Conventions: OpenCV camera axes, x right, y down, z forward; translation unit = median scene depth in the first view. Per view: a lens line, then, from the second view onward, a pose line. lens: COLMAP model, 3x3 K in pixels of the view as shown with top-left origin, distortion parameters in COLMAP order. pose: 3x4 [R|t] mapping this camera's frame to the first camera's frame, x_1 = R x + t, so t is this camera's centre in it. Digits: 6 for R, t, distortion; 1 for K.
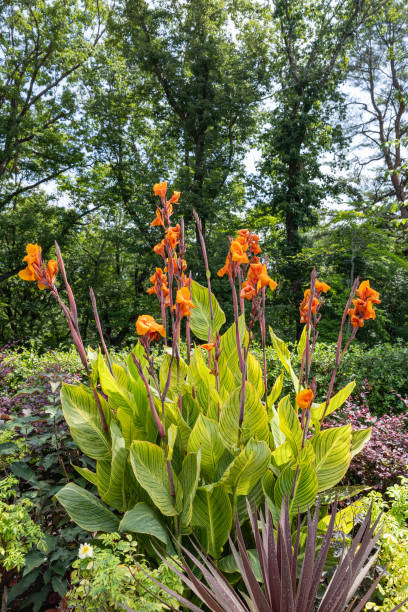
lens RADIAL K [[1249.0, 0, 204.0], [0, 1249.0, 306.0], [0, 0, 1]] dist [0.005951, -0.180411]
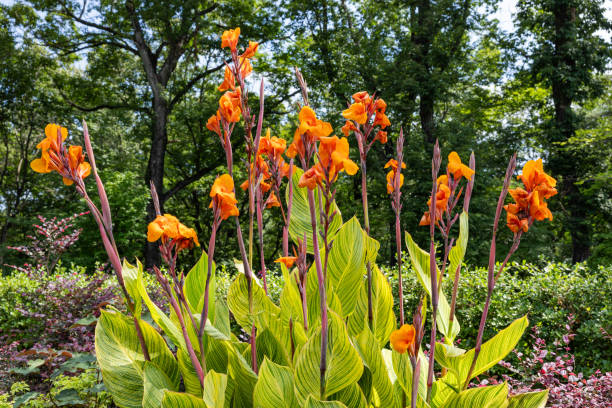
lens RADIAL K [[1249.0, 0, 306.0], [0, 1249.0, 204.0], [0, 0, 1]] dist [0.005951, -0.180411]
pose [[0.876013, -0.026268, -0.481572, 0.289325], [0.004607, 0.998926, -0.046107, 0.027031], [0.482266, 0.038172, 0.875193, 0.328414]]
